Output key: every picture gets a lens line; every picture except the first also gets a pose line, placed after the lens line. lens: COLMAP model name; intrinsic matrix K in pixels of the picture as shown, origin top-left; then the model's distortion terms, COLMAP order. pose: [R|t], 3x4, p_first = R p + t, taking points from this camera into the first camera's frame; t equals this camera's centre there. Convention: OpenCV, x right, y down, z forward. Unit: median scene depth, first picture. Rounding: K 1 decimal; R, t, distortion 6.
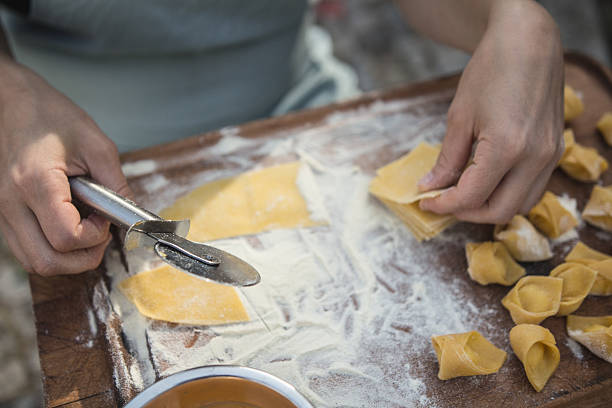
lens RADIAL K [[720.9, 0, 307.1], [0, 720.9, 204.4], [0, 0, 1]] dist [0.007623, 0.066051]
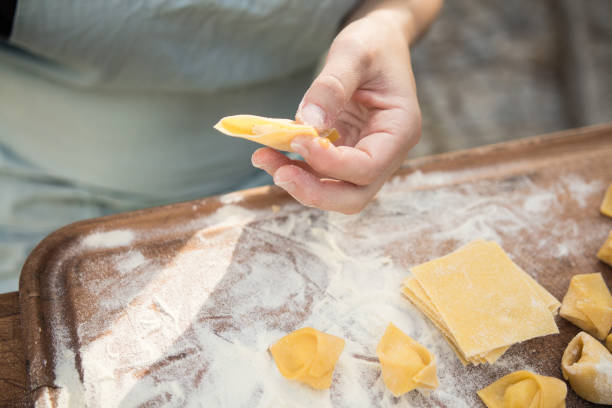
lens RADIAL K [[732.0, 0, 307.1], [0, 732.0, 206.0], [0, 0, 1]] dist [0.016881, 0.064133]
pose [[0.997314, 0.073205, -0.002368, -0.023801], [-0.073242, 0.996623, -0.037134, -0.080155], [-0.000359, 0.037207, 0.999307, 0.218703]]
